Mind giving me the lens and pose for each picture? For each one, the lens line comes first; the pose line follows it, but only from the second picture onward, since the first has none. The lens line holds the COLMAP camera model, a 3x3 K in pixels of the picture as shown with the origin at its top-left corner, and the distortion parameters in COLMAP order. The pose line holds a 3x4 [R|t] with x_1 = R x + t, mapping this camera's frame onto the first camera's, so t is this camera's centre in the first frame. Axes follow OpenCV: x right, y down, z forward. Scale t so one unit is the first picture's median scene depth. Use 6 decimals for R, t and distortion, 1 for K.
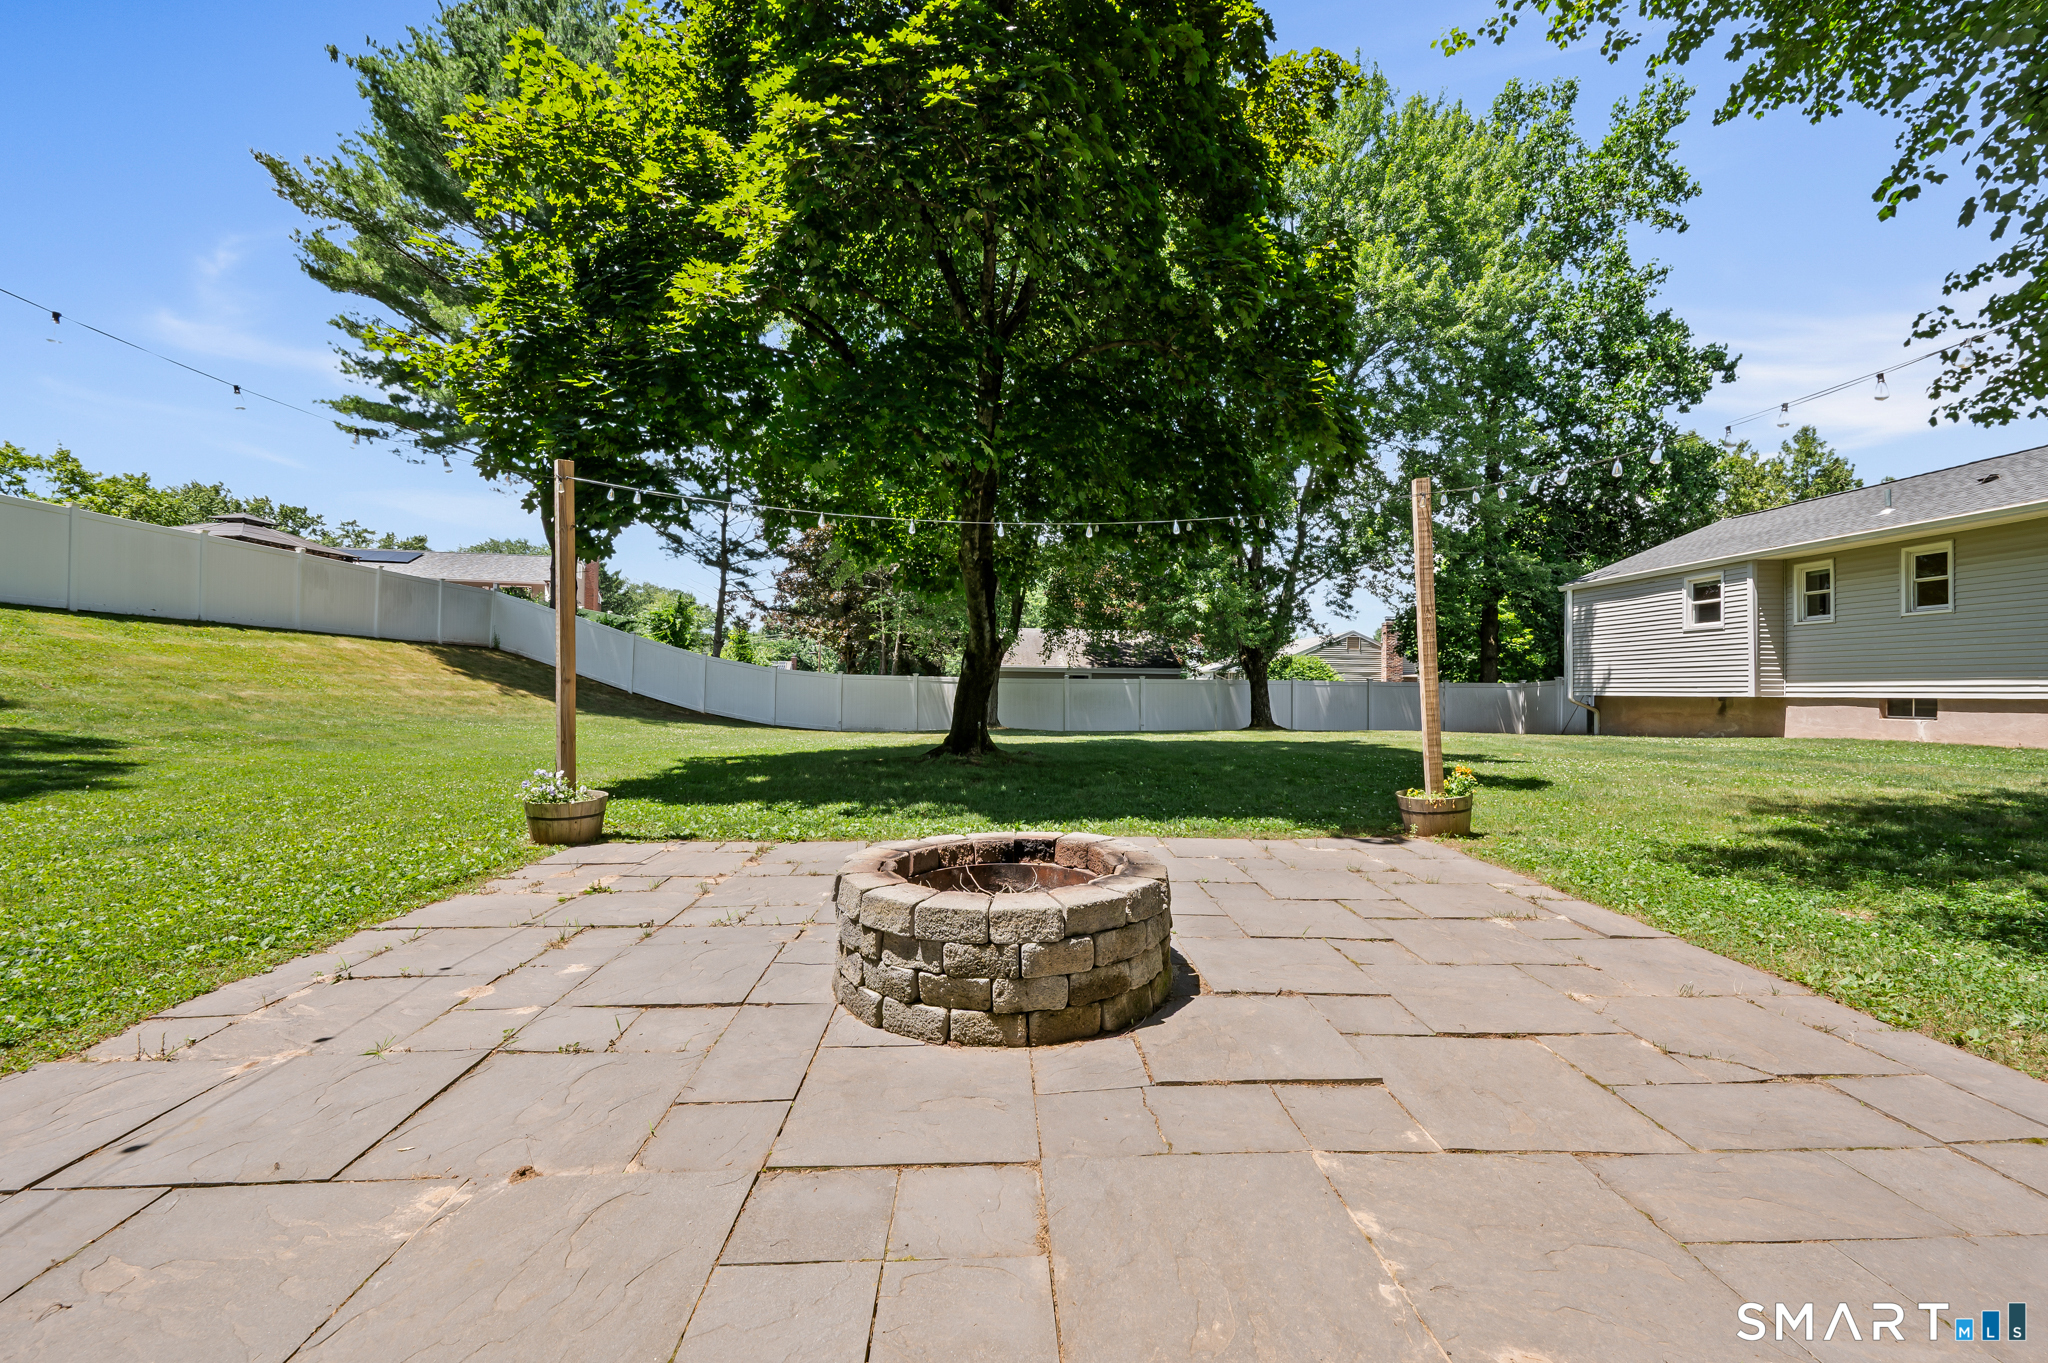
lens RADIAL K [[838.8, 0, 1034.6], [0, 838.8, 674.2], [0, 0, 1]] dist [-0.002978, 0.000156]
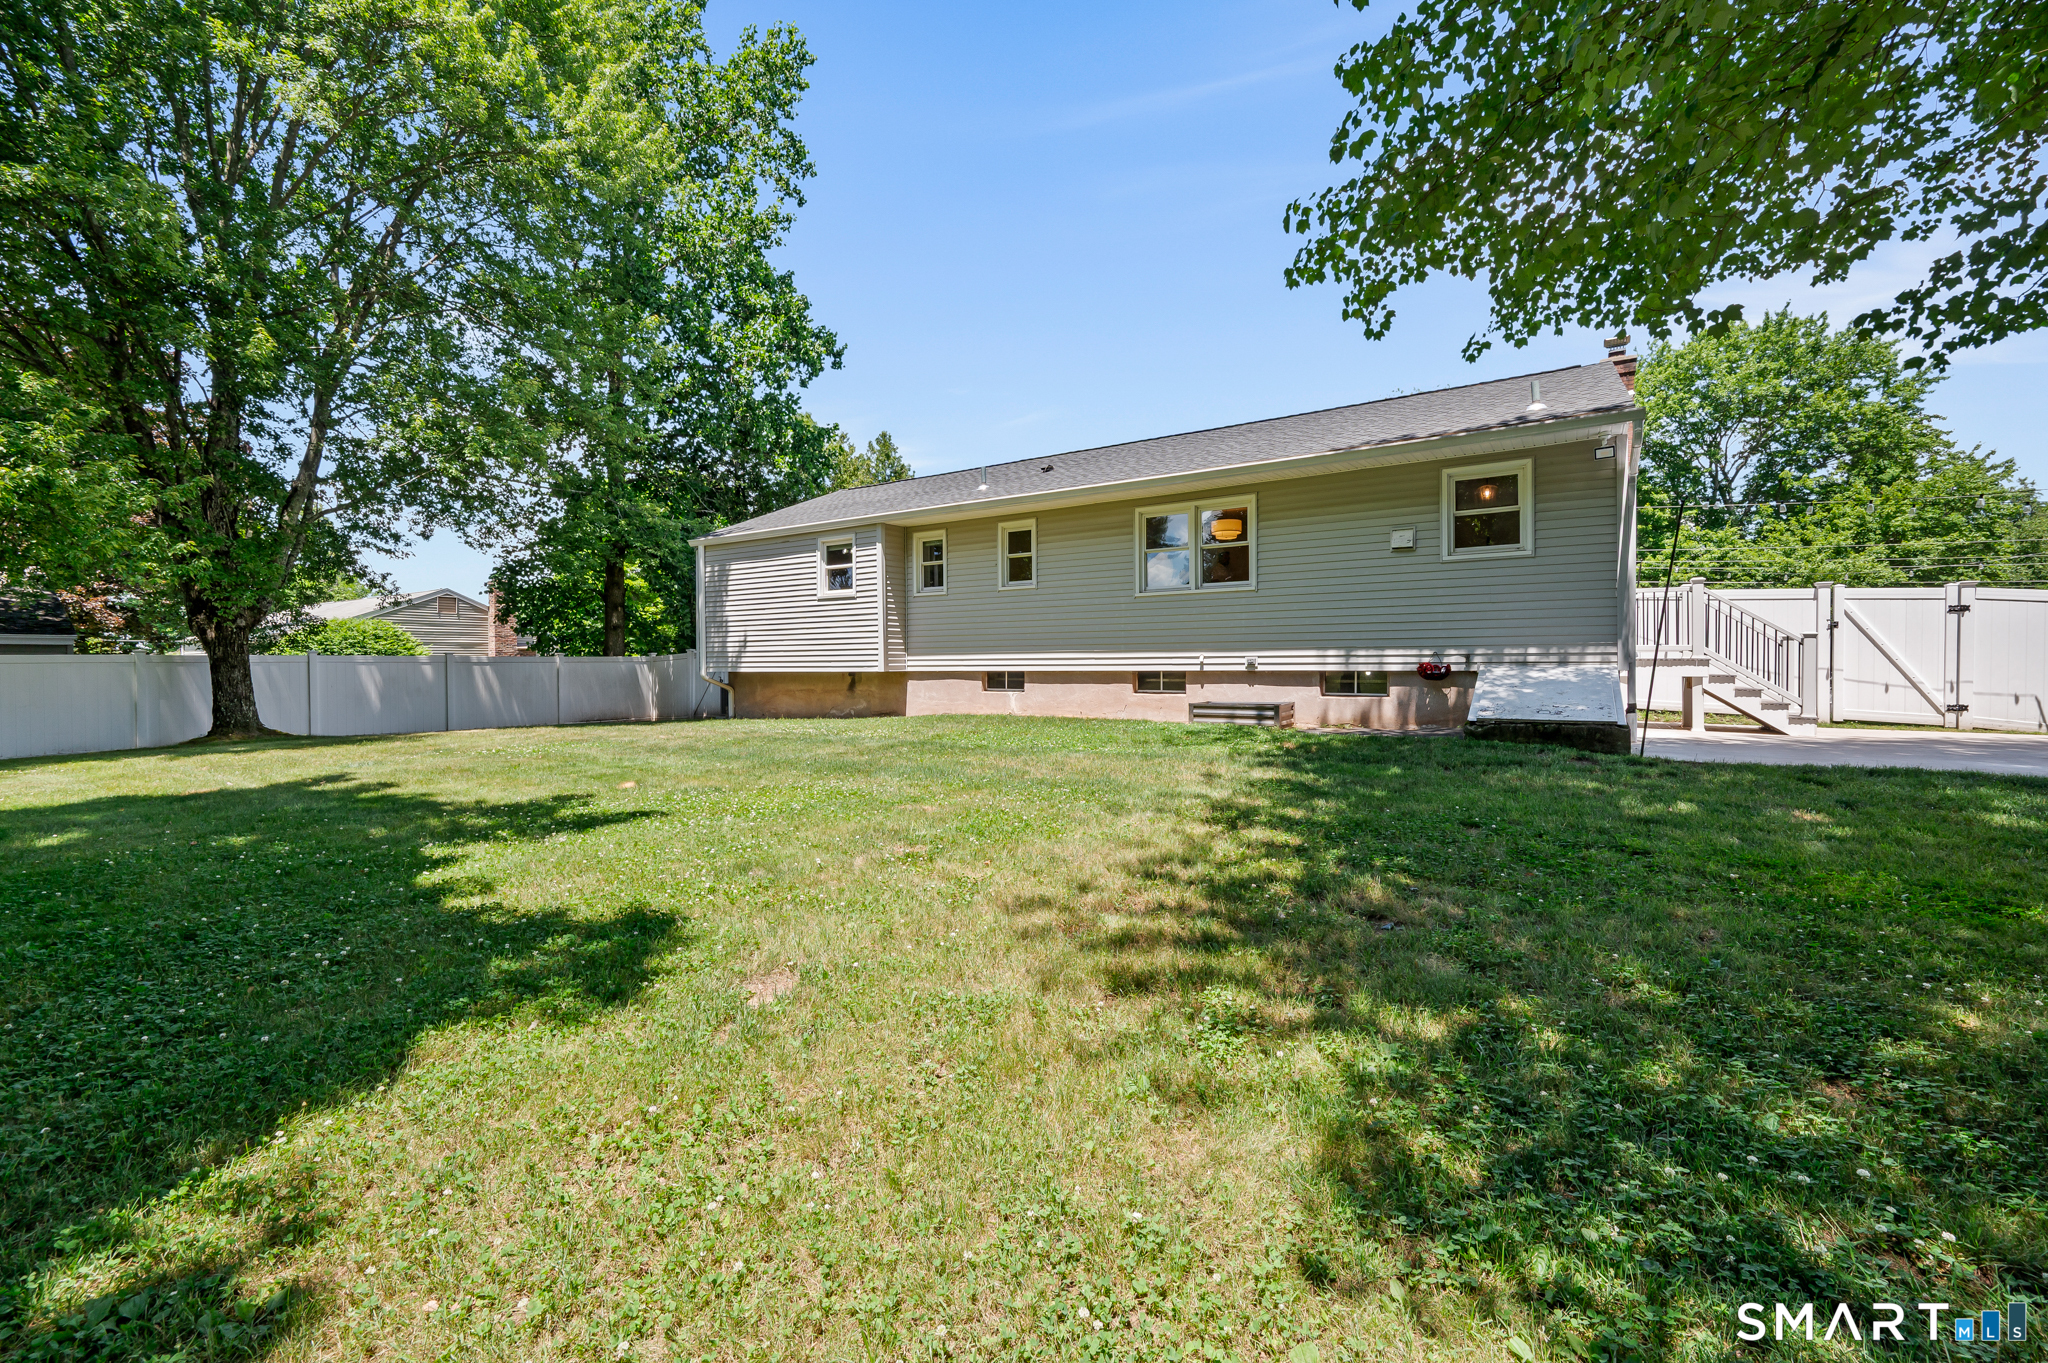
lens RADIAL K [[835.5, 0, 1024.2], [0, 835.5, 675.0], [0, 0, 1]] dist [-0.001570, -0.000241]
pose [[0.591033, -0.025799, 0.806235, 0.190074], [-0.002610, 0.999422, 0.033894, -0.001022], [-0.806643, -0.022137, 0.590624, 0.302285]]
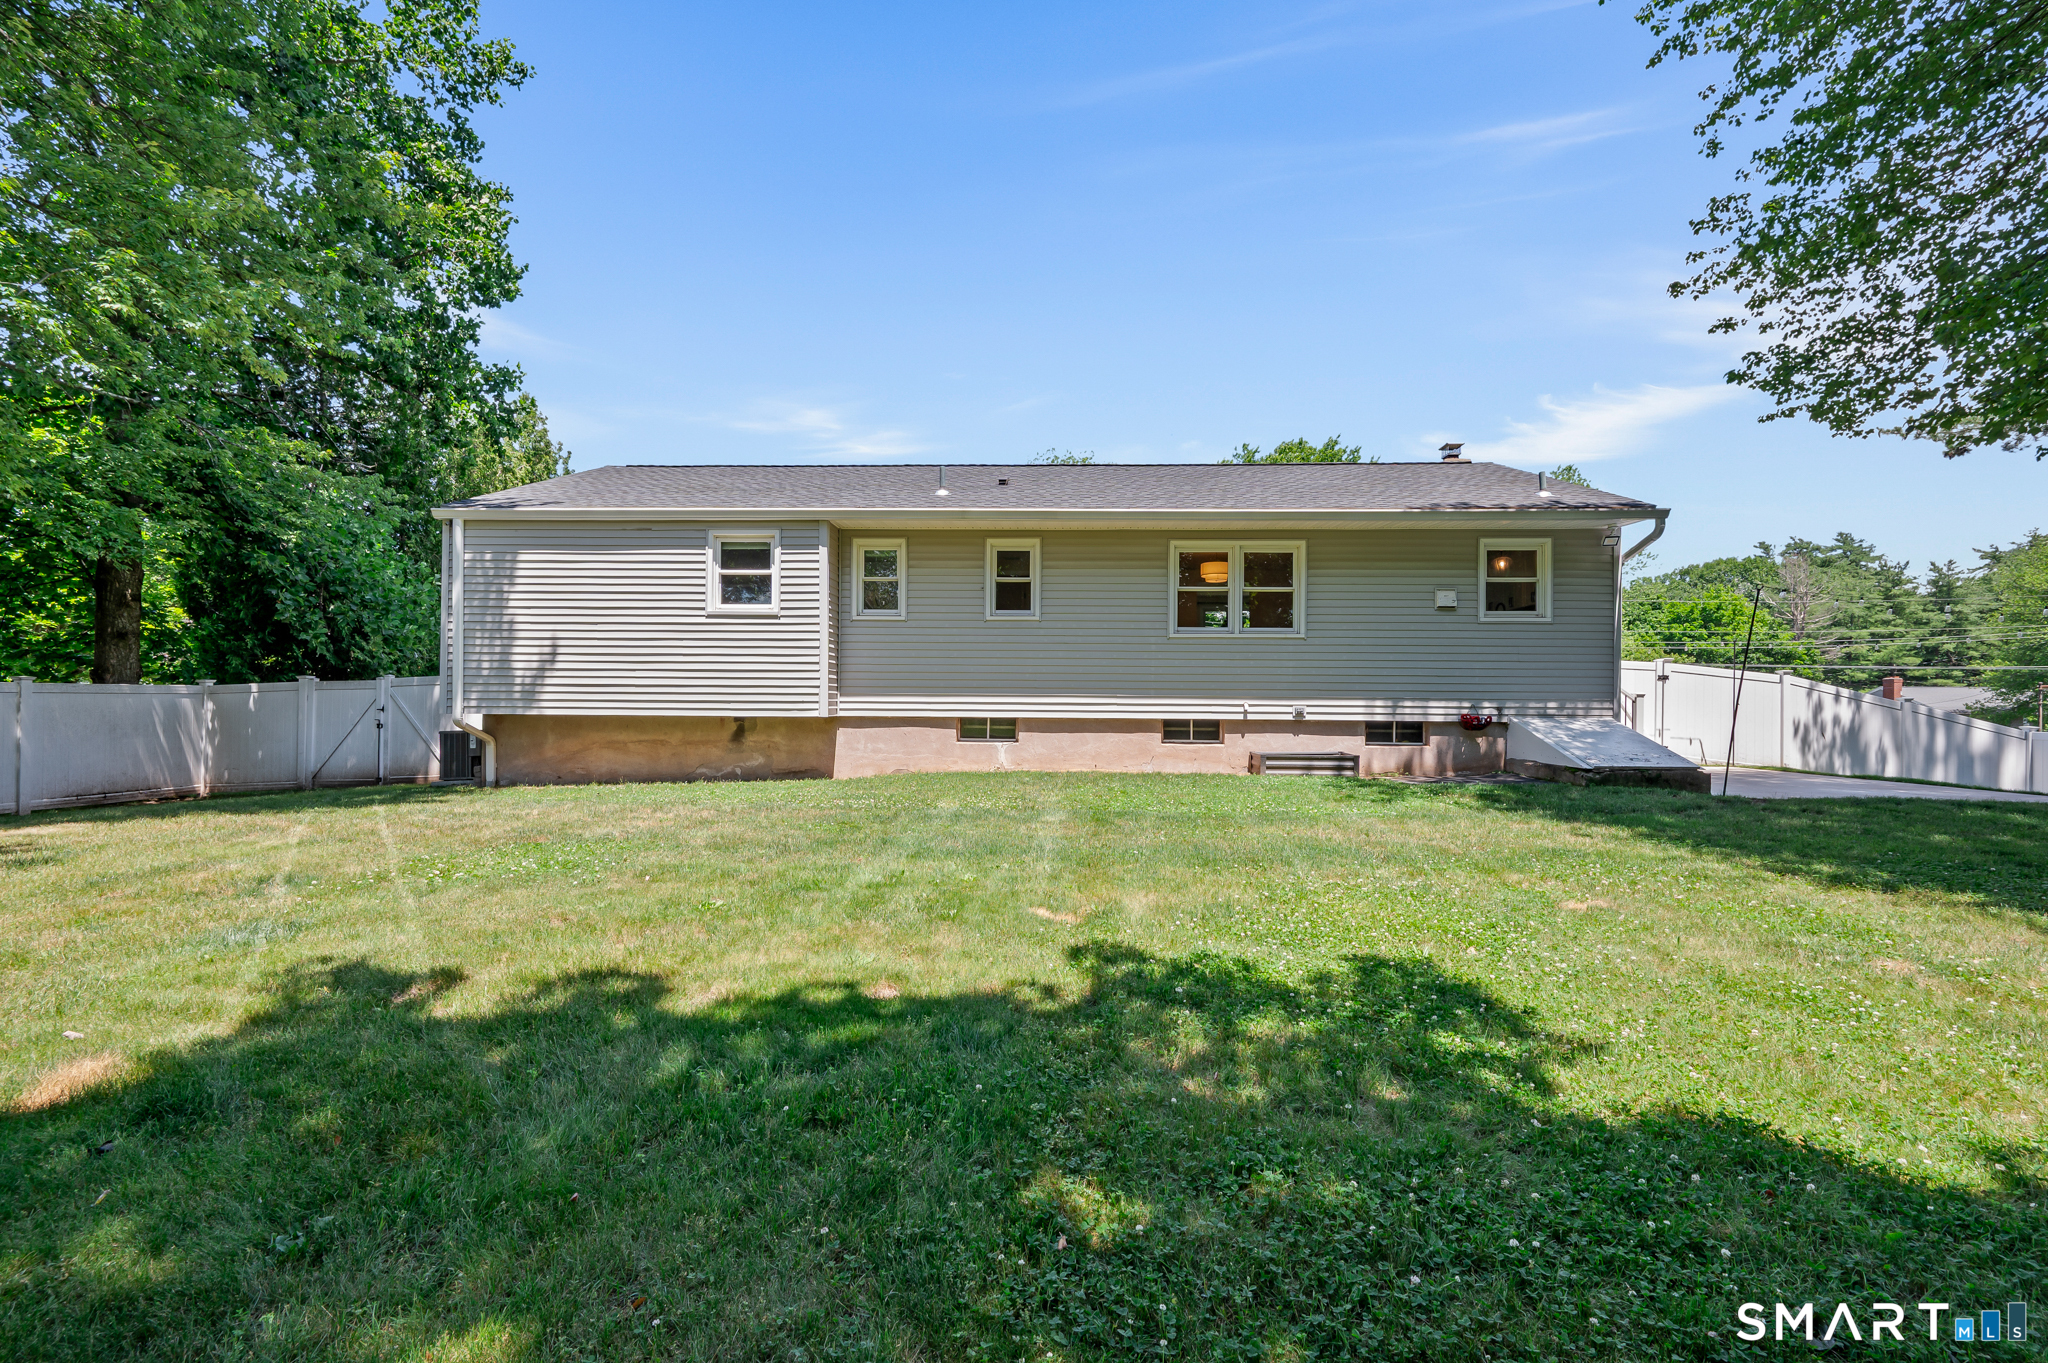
lens RADIAL K [[819.8, 0, 1069.3], [0, 819.8, 702.7], [0, 0, 1]] dist [0.000319, 0.000018]
pose [[0.087113, -0.010637, 0.996142, 0.181369], [-0.025993, 0.999578, 0.012947, 0.000580], [-0.995859, -0.027020, 0.086800, 0.679181]]
